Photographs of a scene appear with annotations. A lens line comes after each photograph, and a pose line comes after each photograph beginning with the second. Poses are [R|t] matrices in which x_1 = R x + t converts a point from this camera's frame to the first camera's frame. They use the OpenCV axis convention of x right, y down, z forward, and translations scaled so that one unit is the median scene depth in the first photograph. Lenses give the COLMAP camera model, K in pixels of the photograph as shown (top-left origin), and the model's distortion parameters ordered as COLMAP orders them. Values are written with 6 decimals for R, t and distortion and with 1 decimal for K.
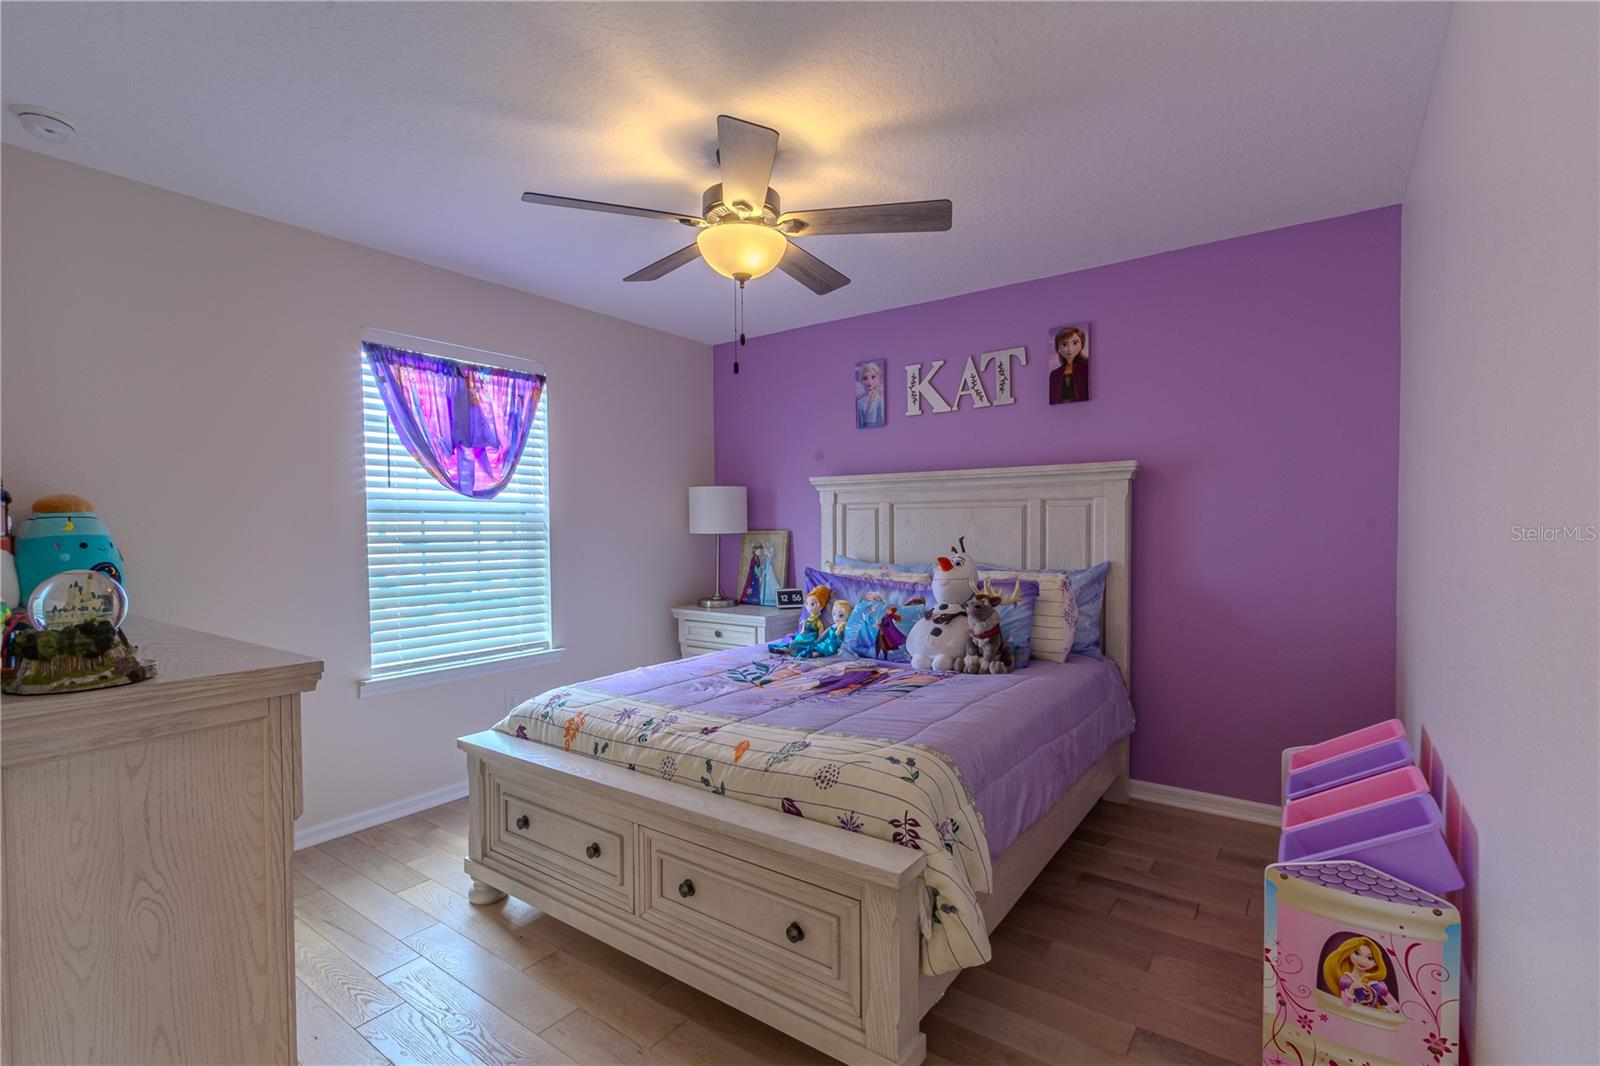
lens RADIAL K [[727.1, 0, 793.1], [0, 727.1, 546.5], [0, 0, 1]] dist [-0.002573, 0.000314]
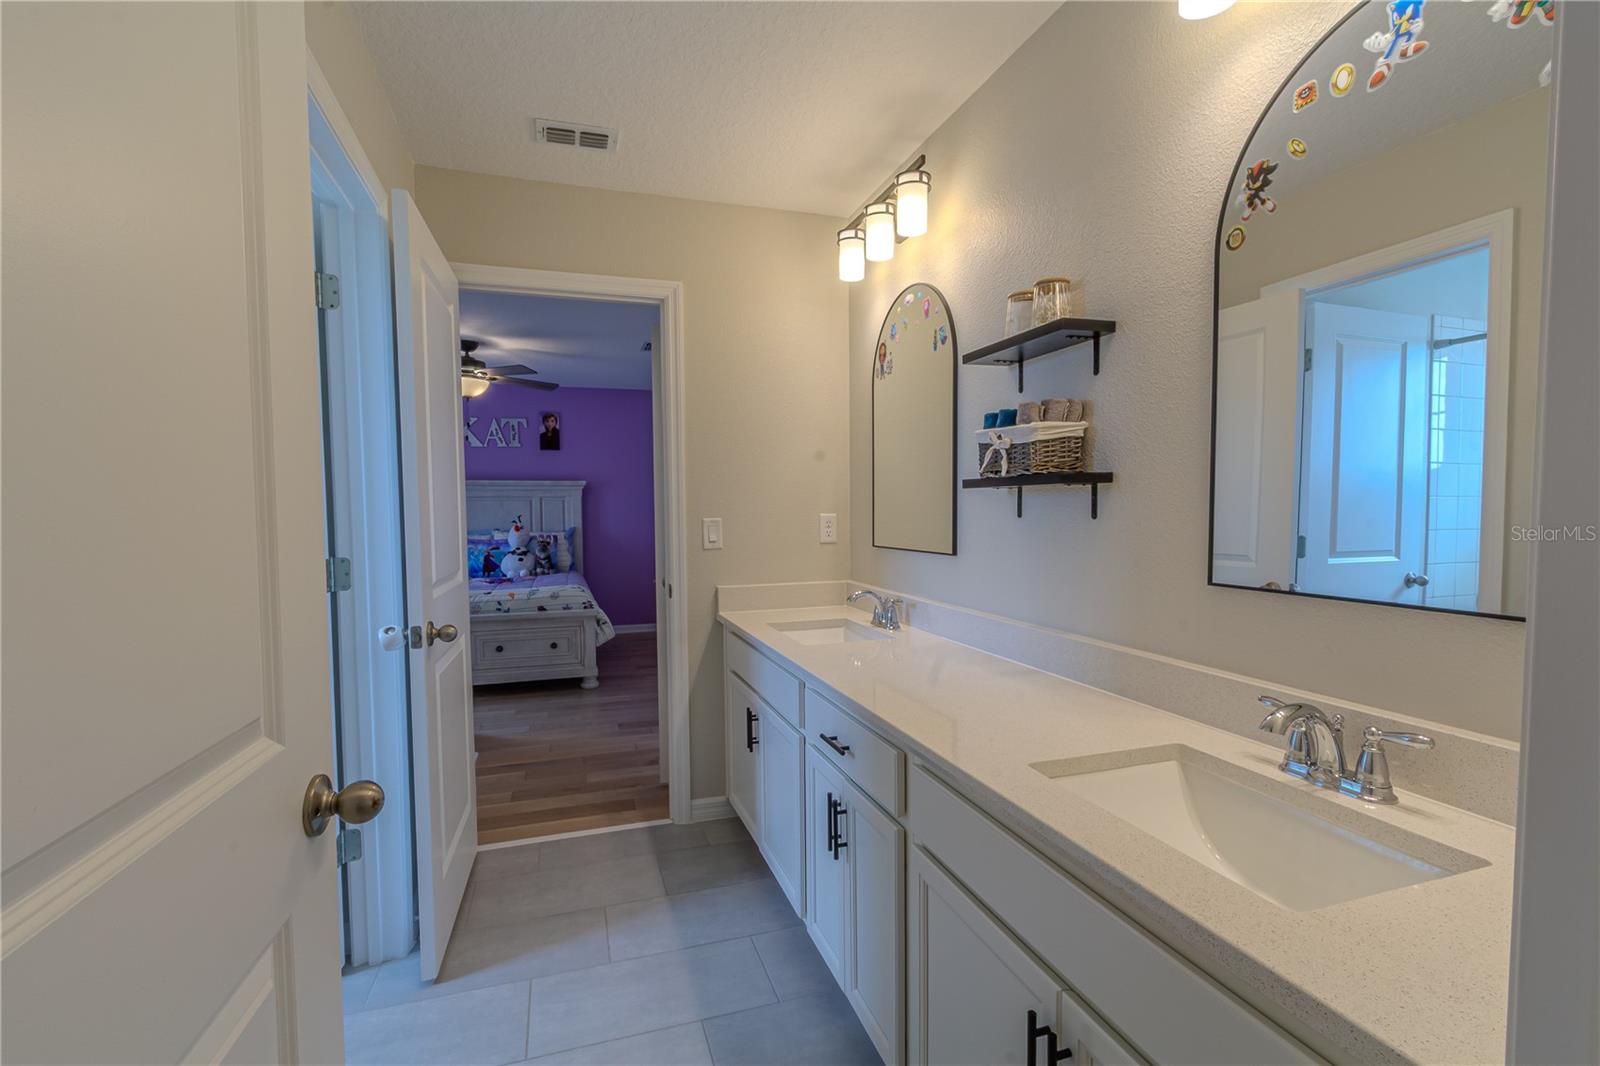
lens RADIAL K [[727.1, 0, 793.1], [0, 727.1, 546.5], [0, 0, 1]] dist [-0.002573, 0.000314]
pose [[0.585738, -0.038503, 0.809586, -0.993808], [0.023665, 0.999258, 0.030401, 0.030865], [-0.810155, 0.001352, 0.586214, -0.844073]]
